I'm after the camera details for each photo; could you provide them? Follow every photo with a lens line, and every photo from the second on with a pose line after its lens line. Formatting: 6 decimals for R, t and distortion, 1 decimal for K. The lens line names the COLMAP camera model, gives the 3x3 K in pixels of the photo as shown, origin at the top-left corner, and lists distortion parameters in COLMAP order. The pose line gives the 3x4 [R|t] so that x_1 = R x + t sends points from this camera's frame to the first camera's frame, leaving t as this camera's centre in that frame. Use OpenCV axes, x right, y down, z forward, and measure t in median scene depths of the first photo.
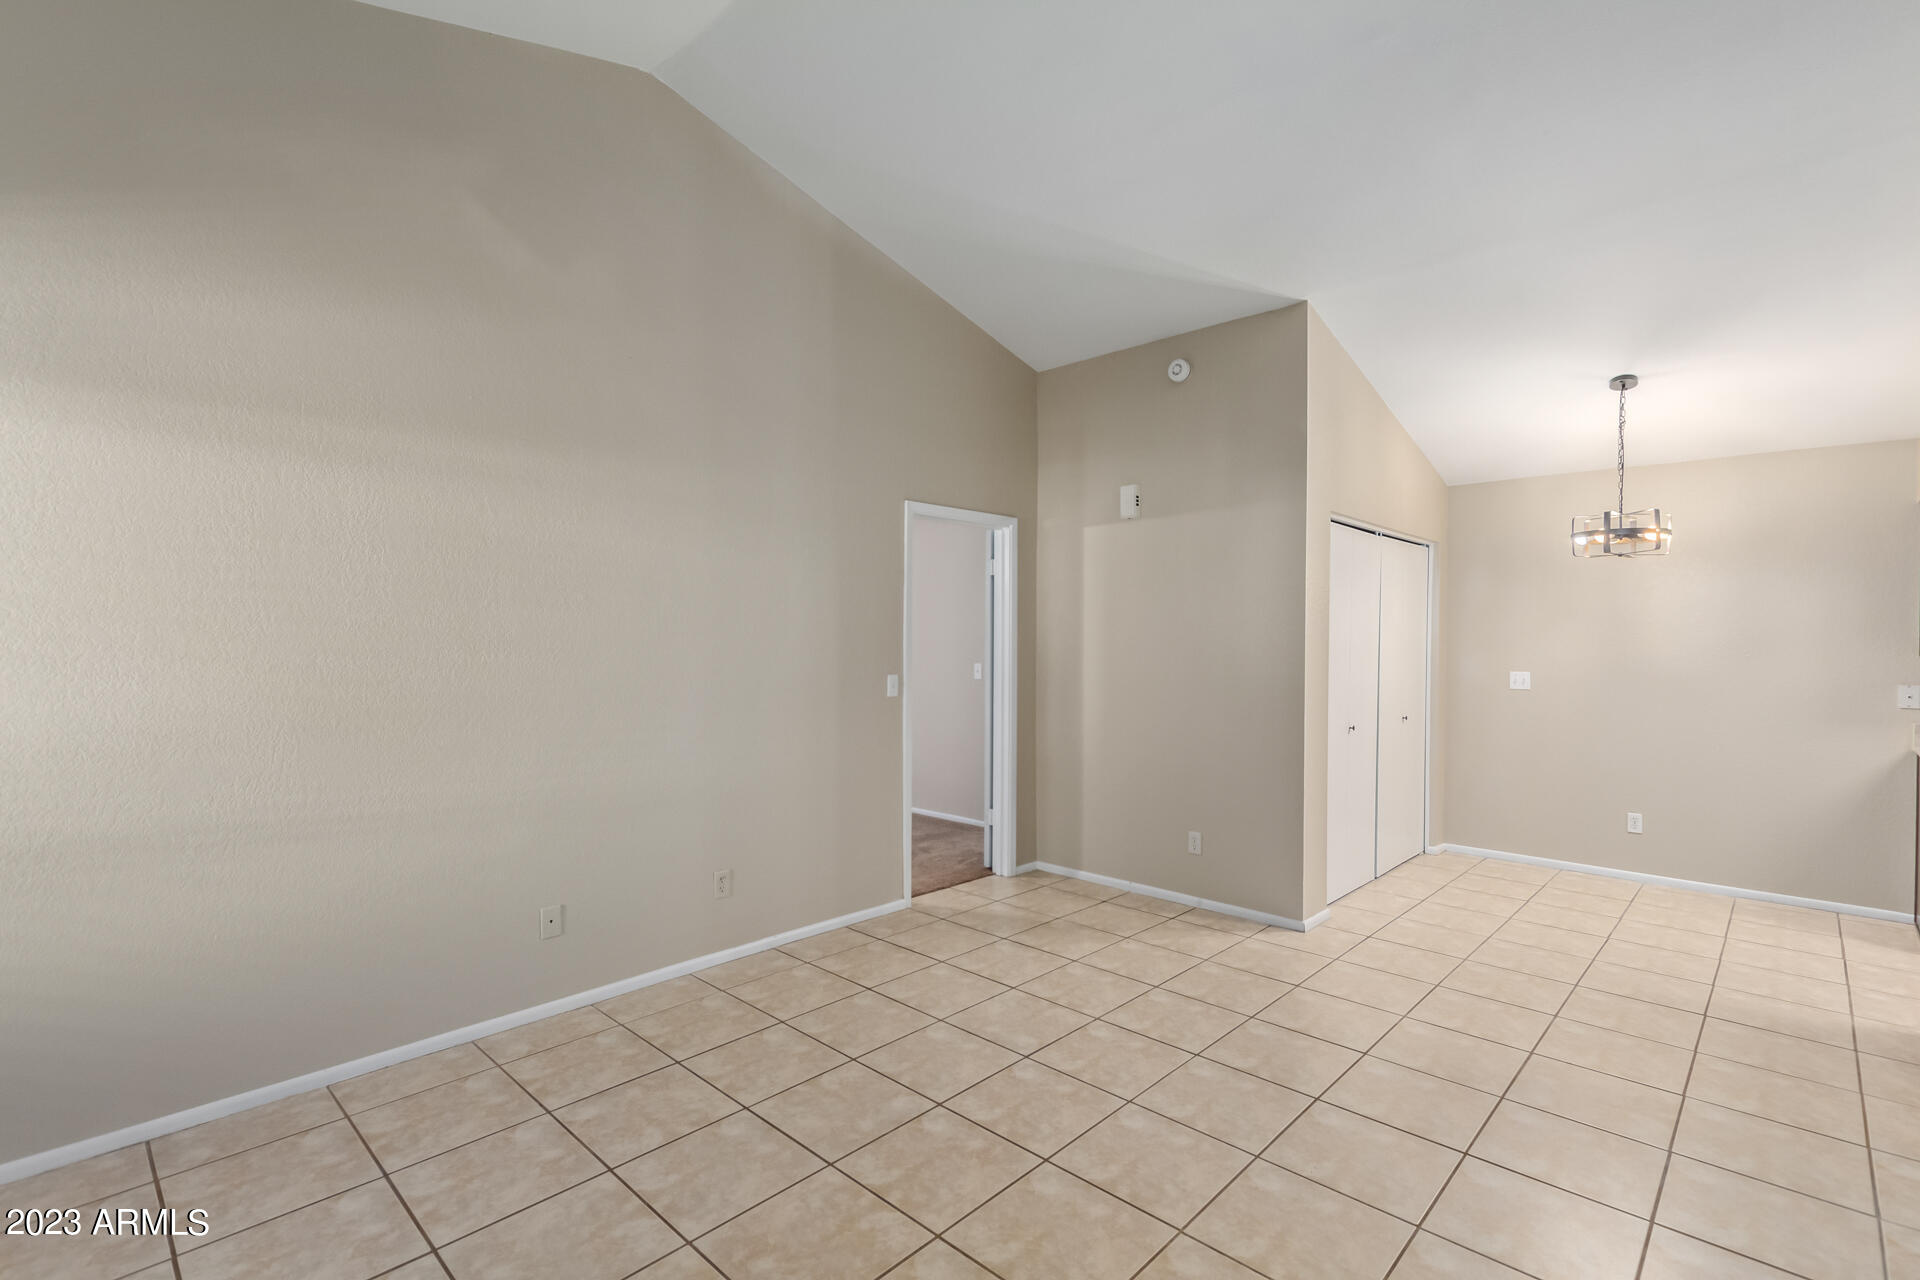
lens RADIAL K [[884.8, 0, 962.0], [0, 884.8, 646.2], [0, 0, 1]] dist [-0.000081, 0.000025]
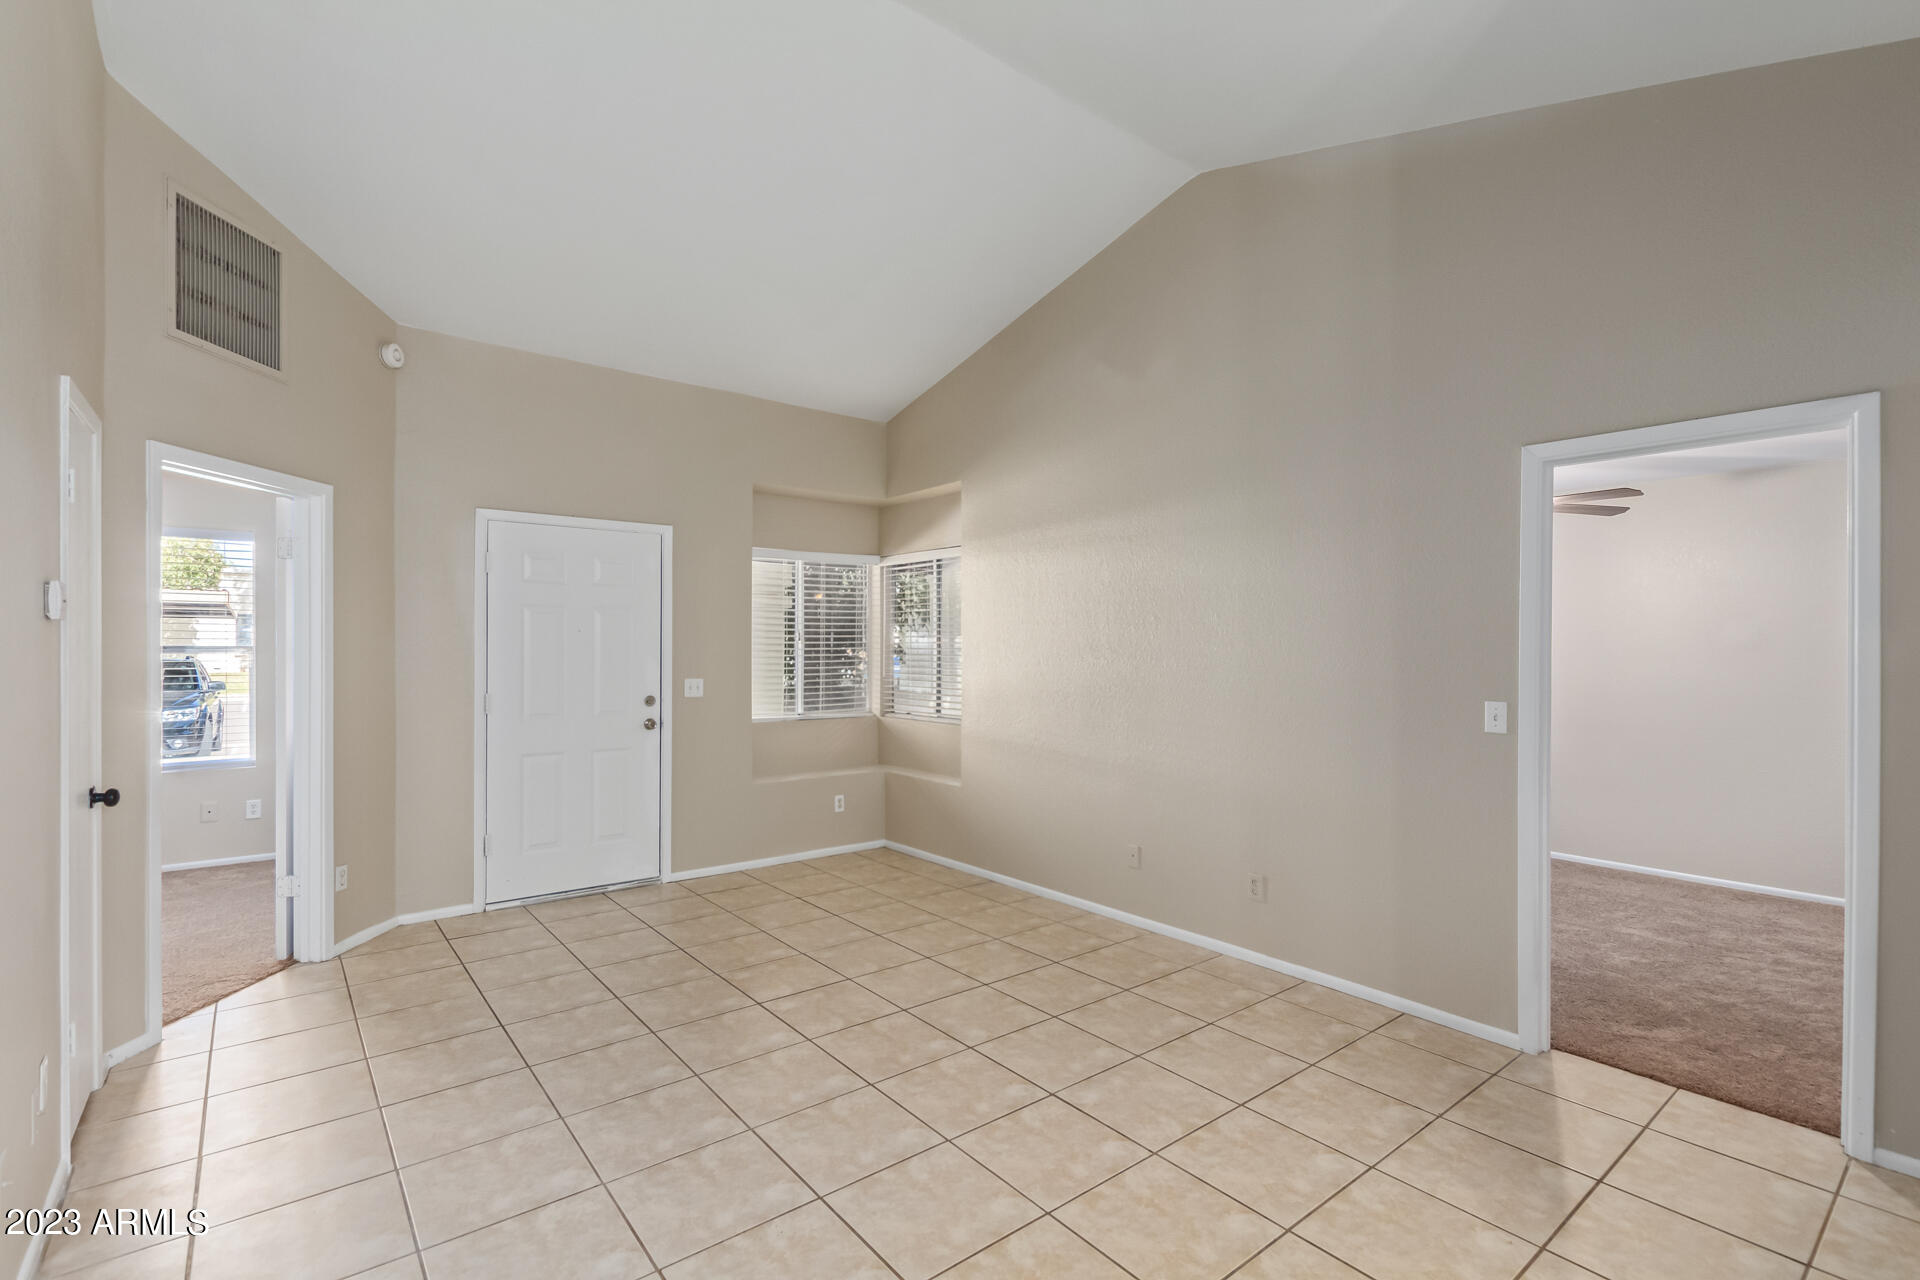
lens RADIAL K [[877.7, 0, 991.1], [0, 877.7, 651.4], [0, 0, 1]] dist [0.000201, -0.000451]
pose [[-0.130503, 0.000593, -0.991448, 0.886948], [-0.012230, 0.999923, 0.002208, -0.005730], [0.991372, 0.012413, -0.130486, 0.929900]]
